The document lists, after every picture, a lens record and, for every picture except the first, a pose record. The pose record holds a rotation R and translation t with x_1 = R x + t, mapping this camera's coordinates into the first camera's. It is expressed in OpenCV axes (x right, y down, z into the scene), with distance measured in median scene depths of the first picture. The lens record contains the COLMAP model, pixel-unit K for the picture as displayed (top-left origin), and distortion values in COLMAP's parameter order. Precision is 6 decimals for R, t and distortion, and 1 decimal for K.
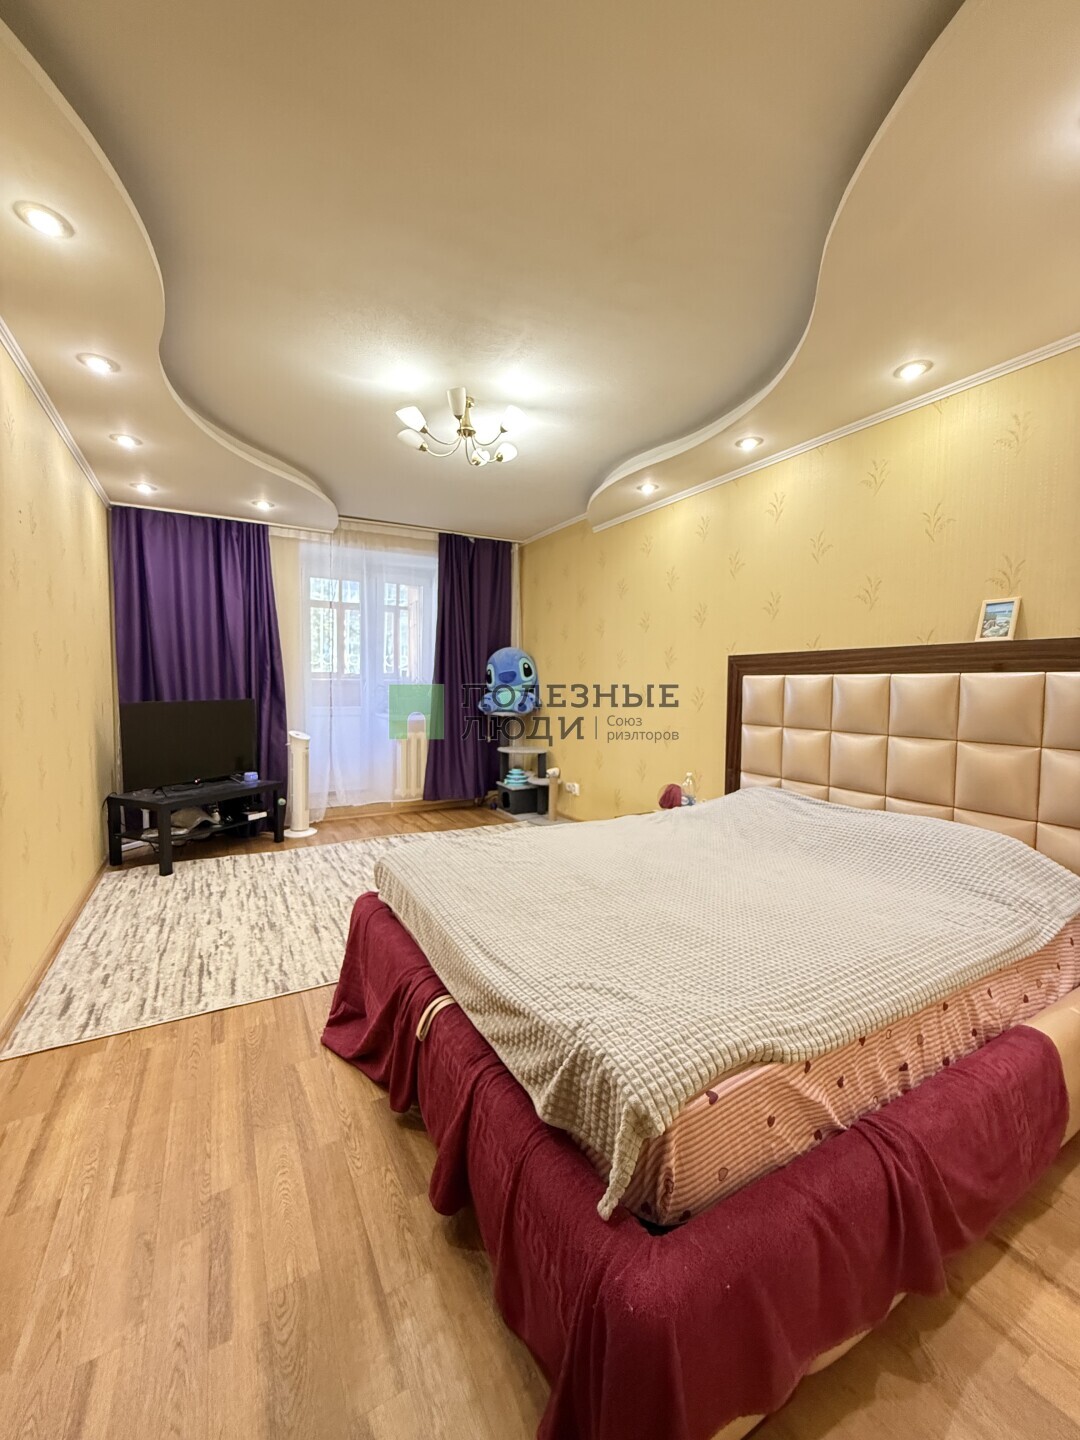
lens RADIAL K [[569.4, 0, 539.7], [0, 569.4, 720.1], [0, 0, 1]] dist [0.006235, -0.001072]
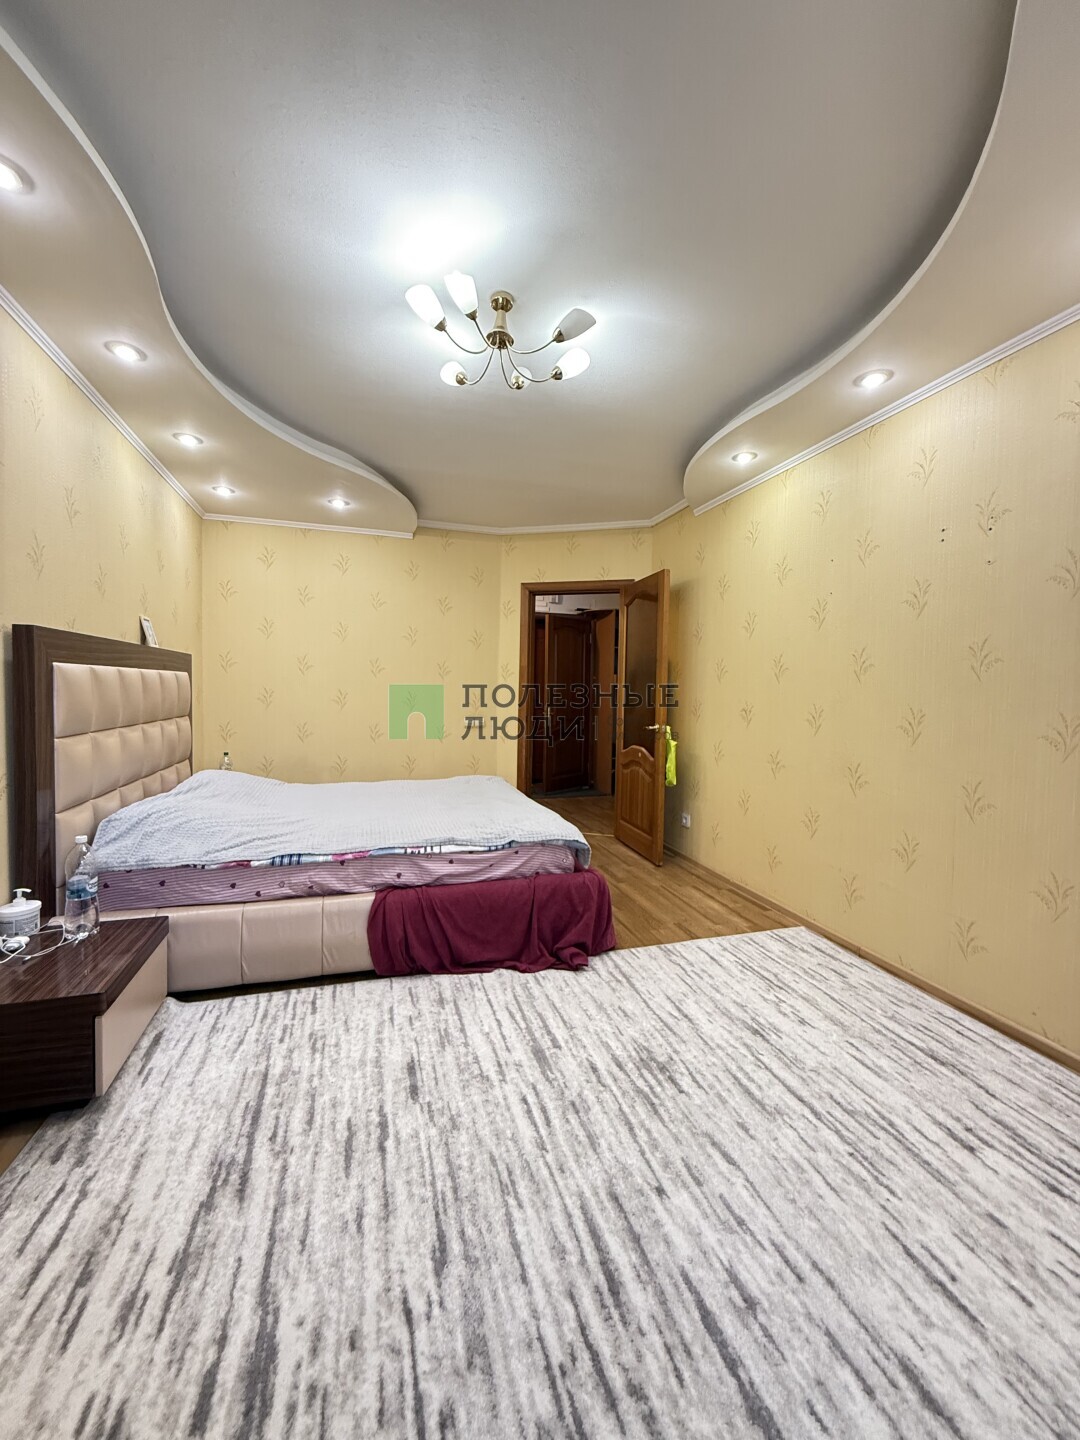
lens RADIAL K [[569.4, 0, 539.6], [0, 569.4, 716.7], [0, 0, 1]] dist [0.006235, -0.001072]
pose [[-0.976134, -0.030033, 0.215082, -0.359591], [-0.006986, 0.994221, 0.107123, -0.113767], [-0.217056, 0.103064, -0.970703, 1.766474]]
